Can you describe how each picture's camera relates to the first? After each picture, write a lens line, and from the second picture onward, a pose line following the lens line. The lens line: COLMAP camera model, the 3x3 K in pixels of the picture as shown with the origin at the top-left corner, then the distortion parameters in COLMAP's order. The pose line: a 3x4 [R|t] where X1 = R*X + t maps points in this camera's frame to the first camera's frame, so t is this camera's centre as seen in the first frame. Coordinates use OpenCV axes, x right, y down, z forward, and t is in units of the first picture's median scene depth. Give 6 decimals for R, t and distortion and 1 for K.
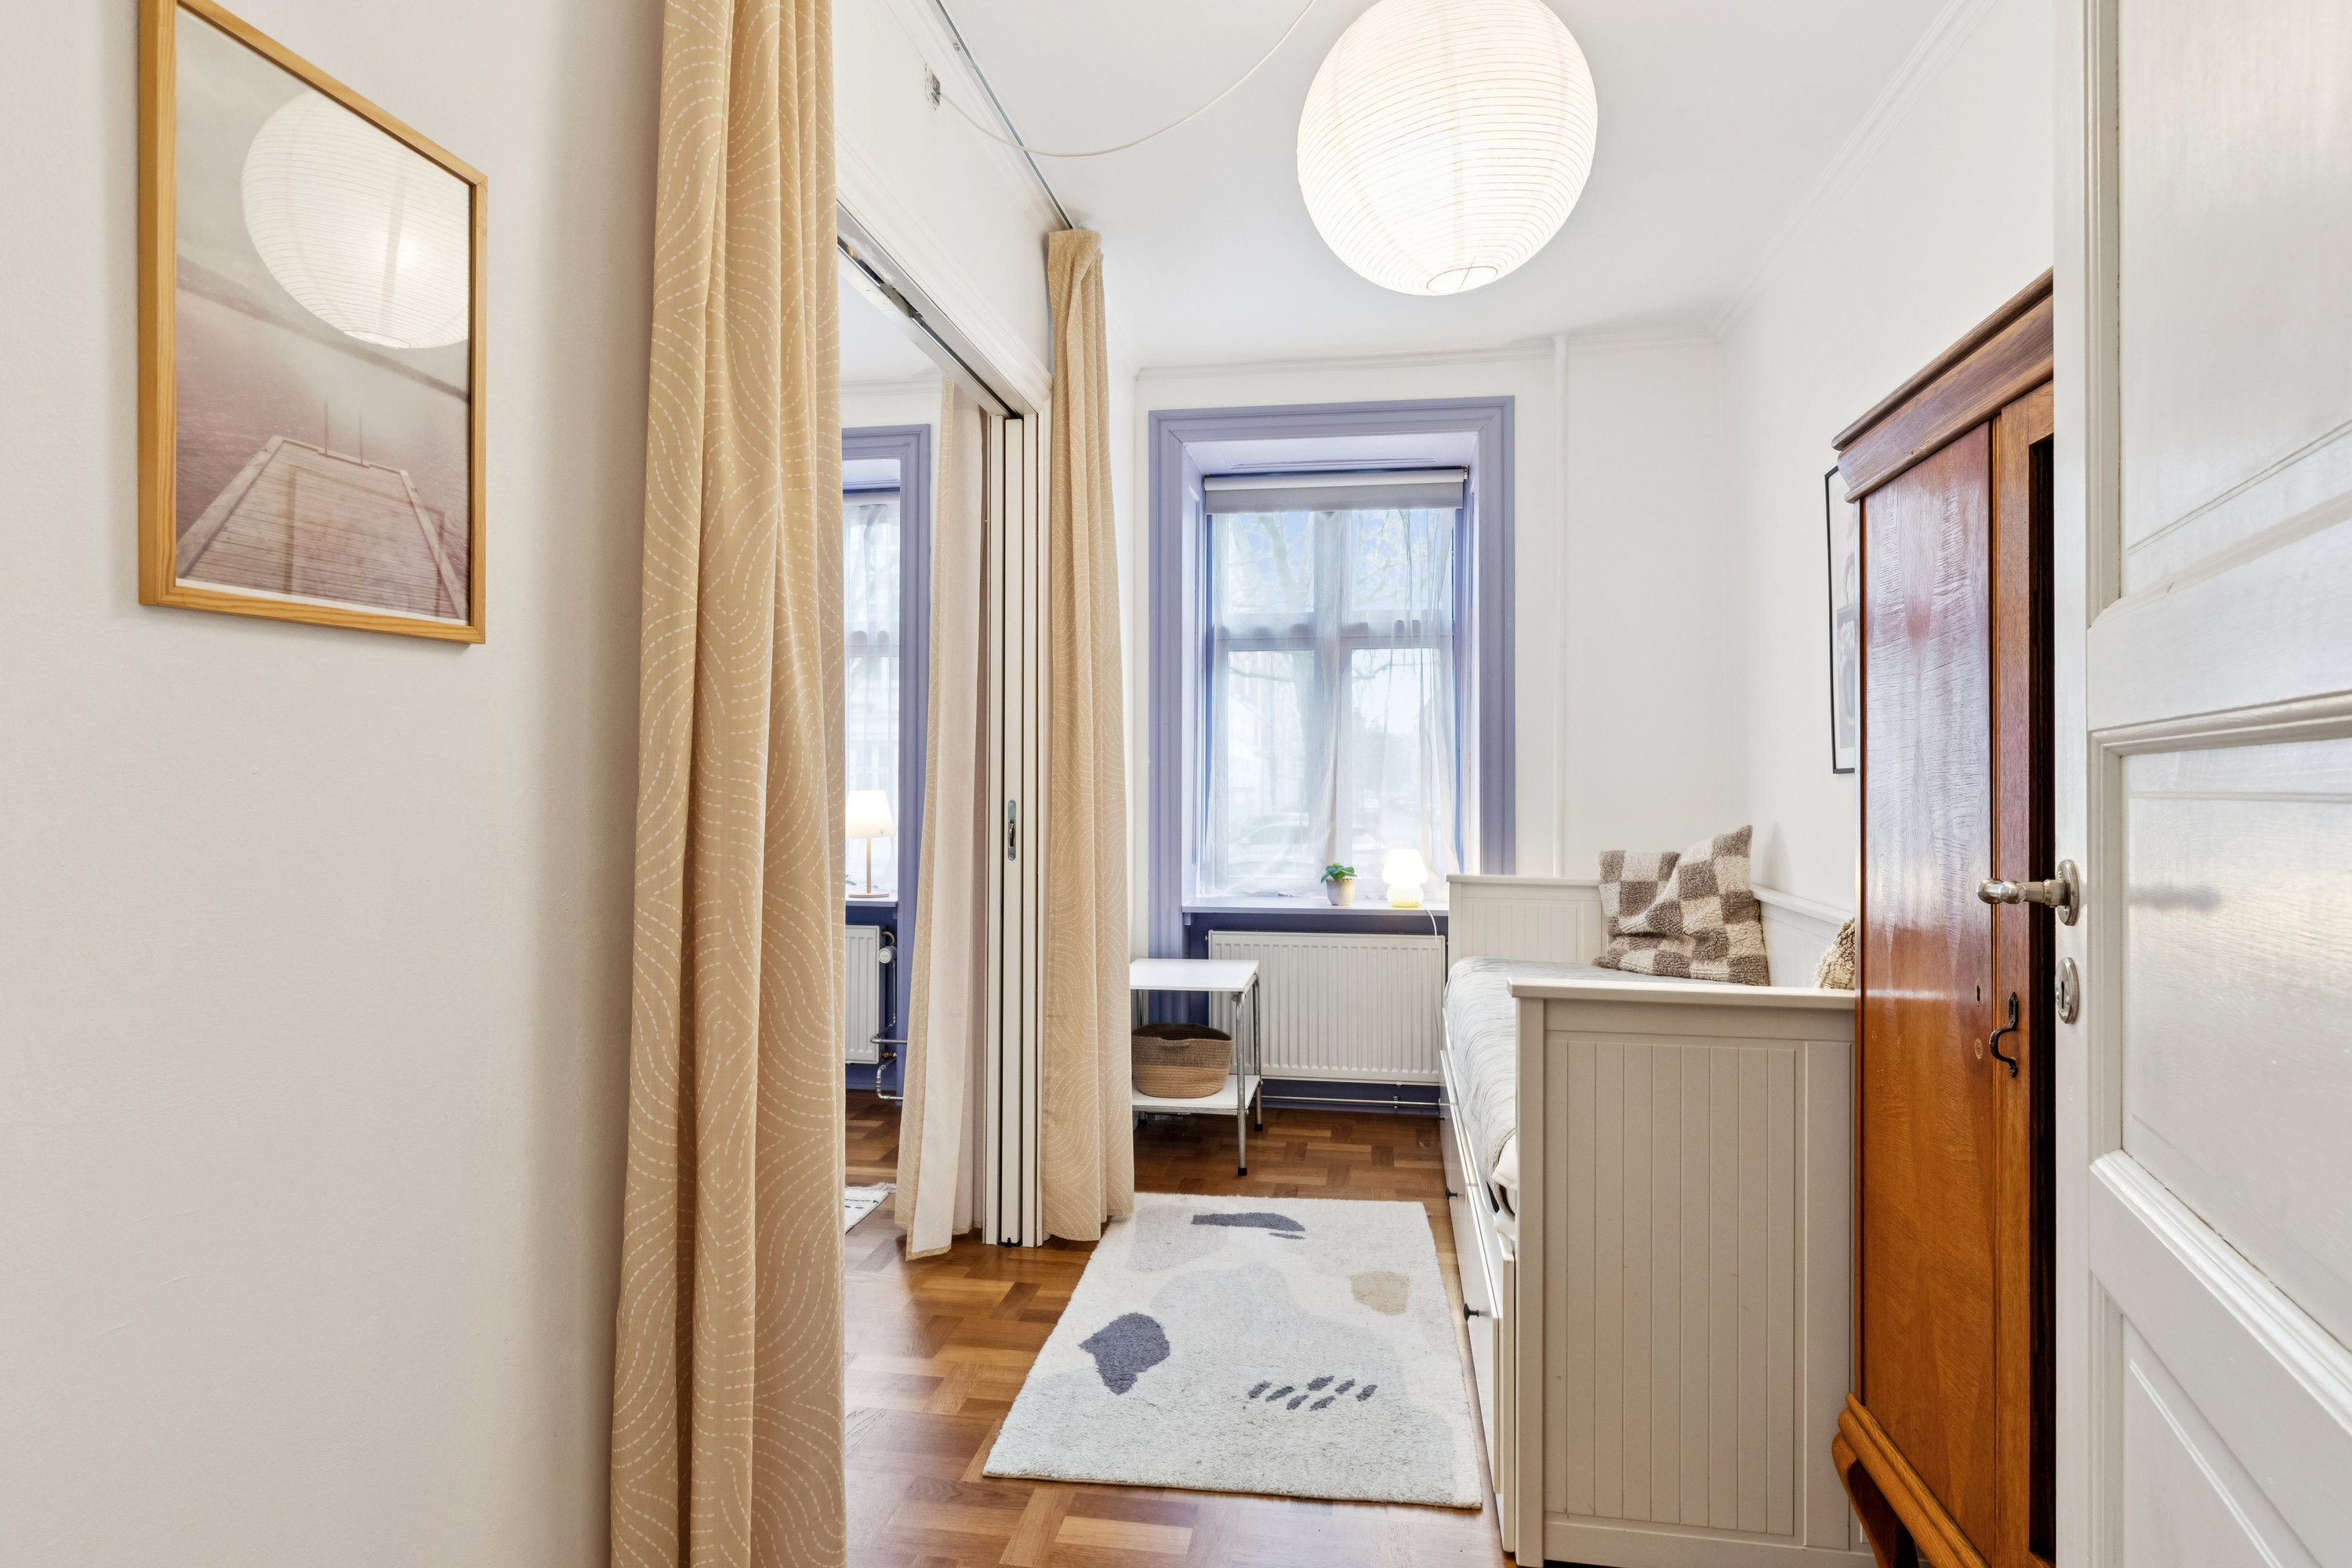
lens RADIAL K [[1419.5, 0, 1175.9], [0, 1419.5, 781.3], [0, 0, 1]] dist [-0.001159, -0.000076]
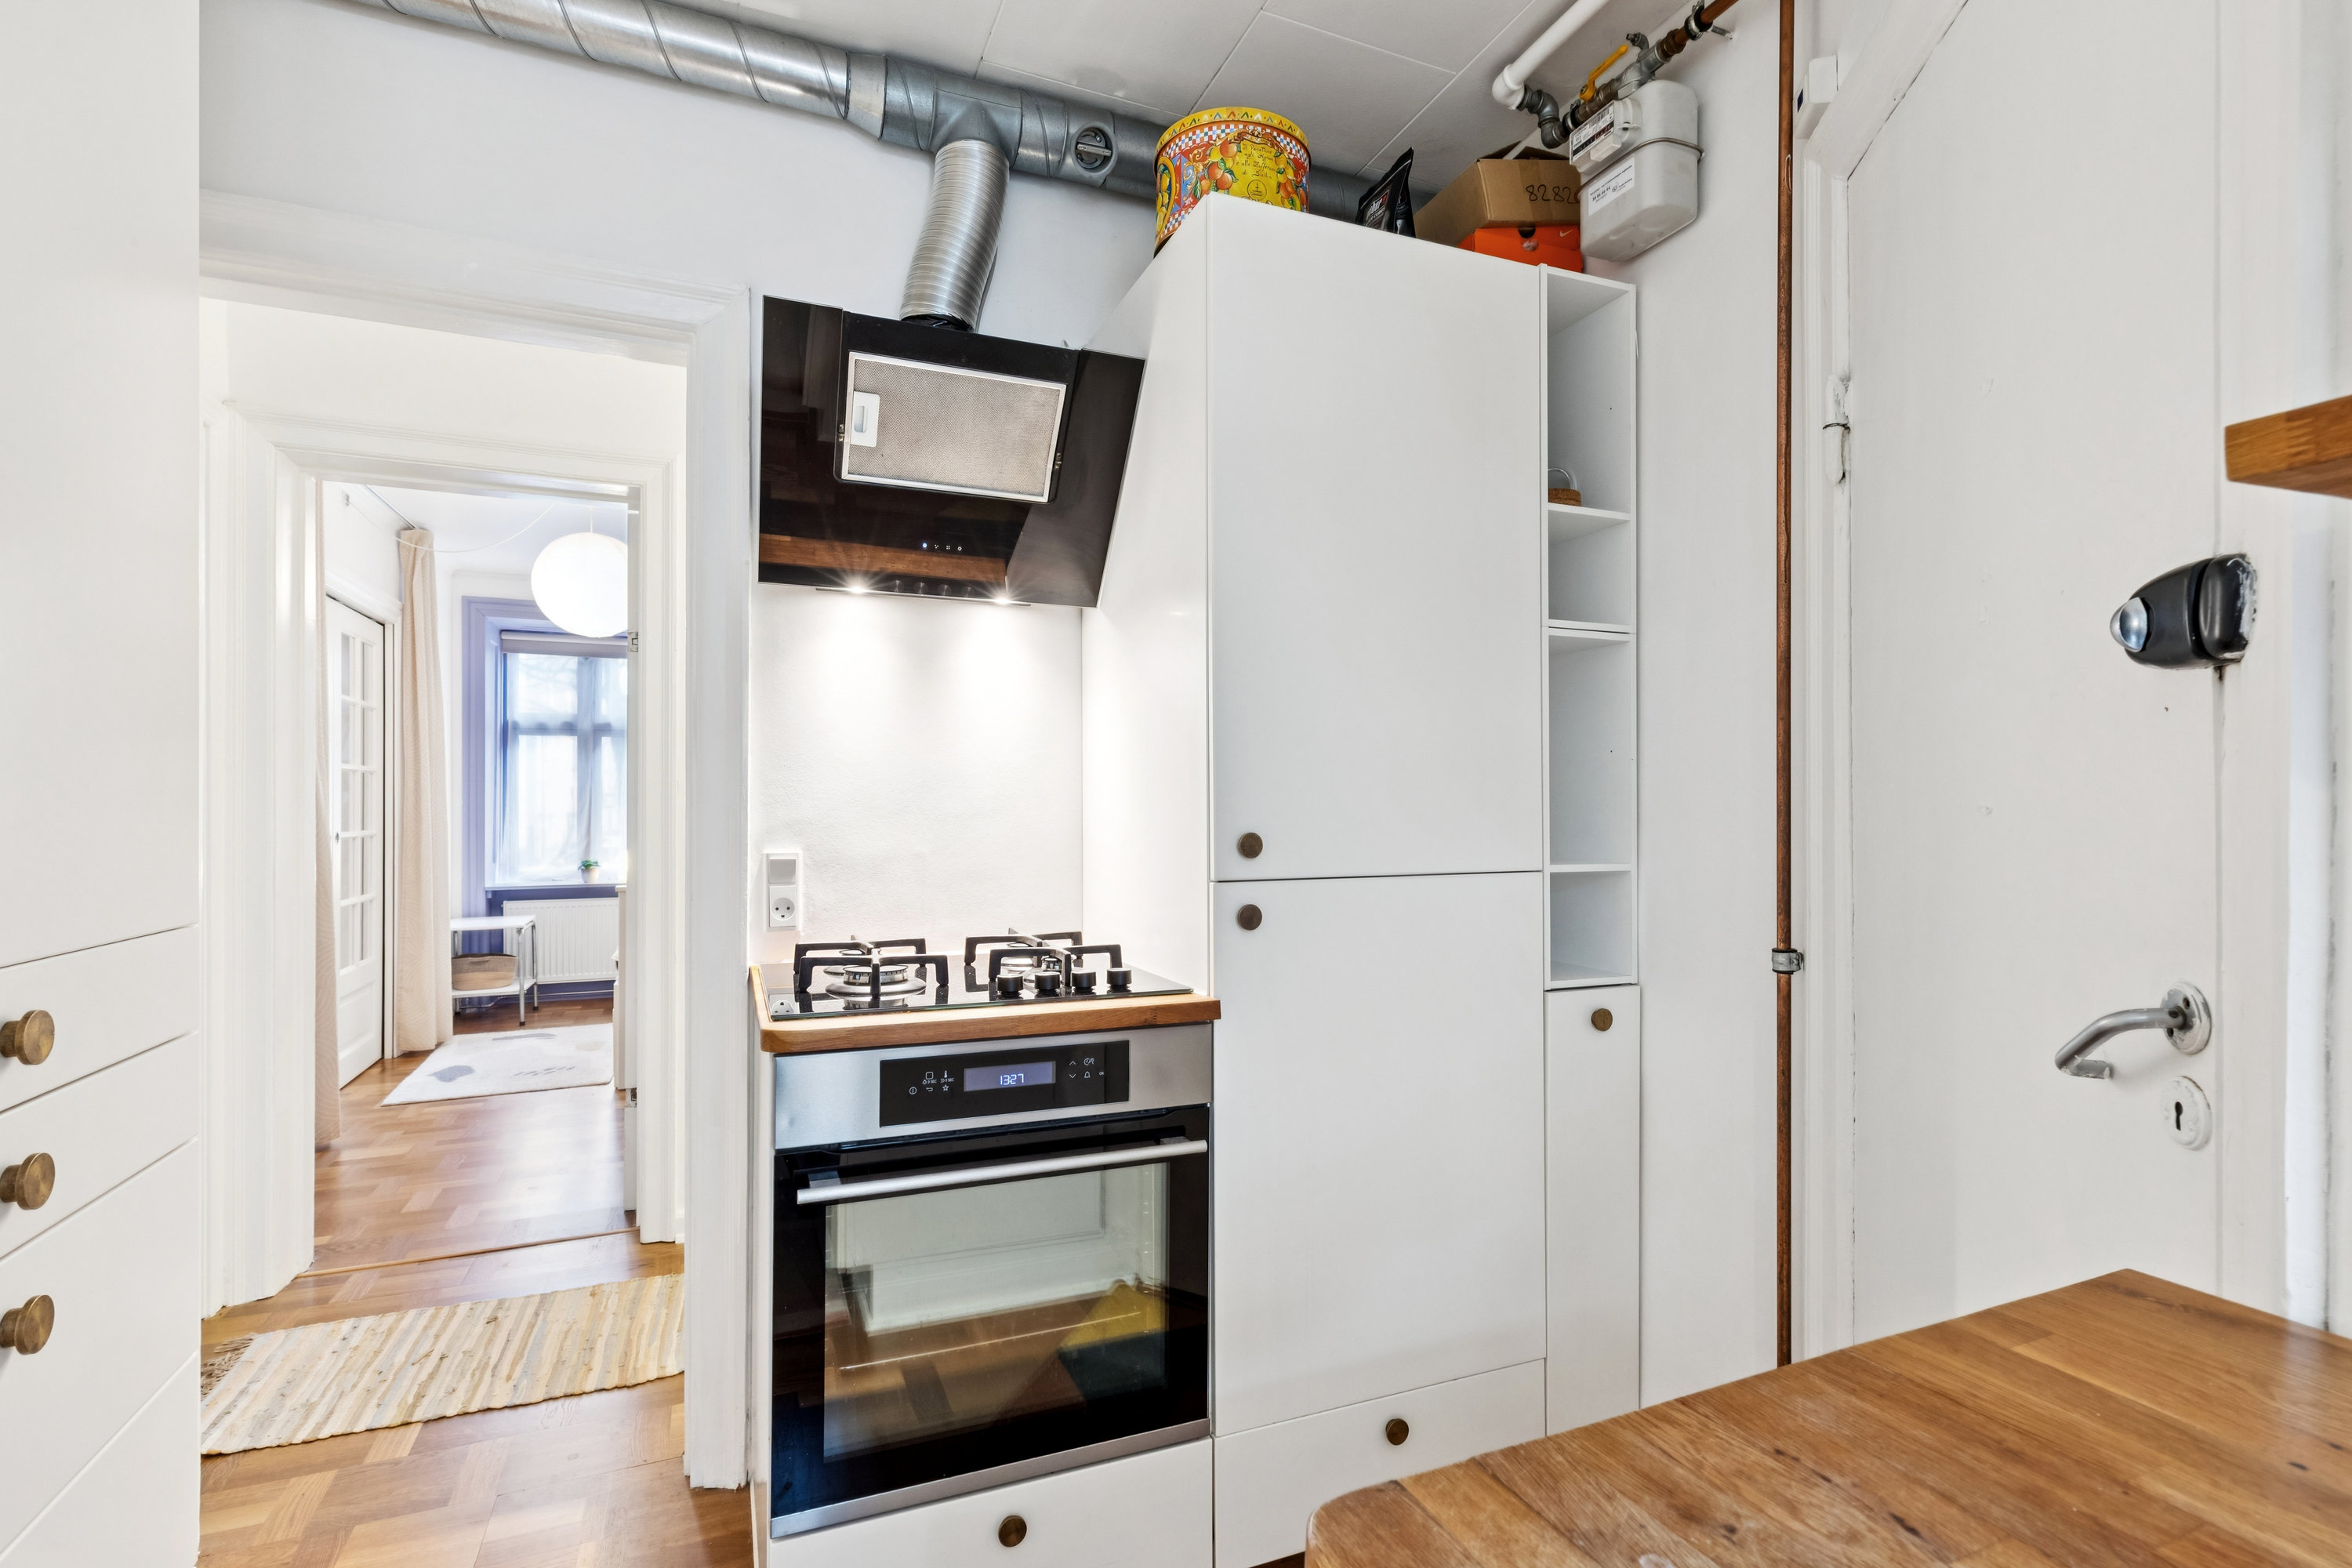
lens RADIAL K [[1093.3, 0, 1176.7], [0, 1093.3, 803.7], [0, 0, 1]] dist [0.000842, -0.000679]
pose [[0.845213, 0.000811, 0.534429, 0.004592], [-0.001310, 0.999999, 0.000555, -0.014081], [-0.534428, -0.001169, 0.845213, -0.567137]]
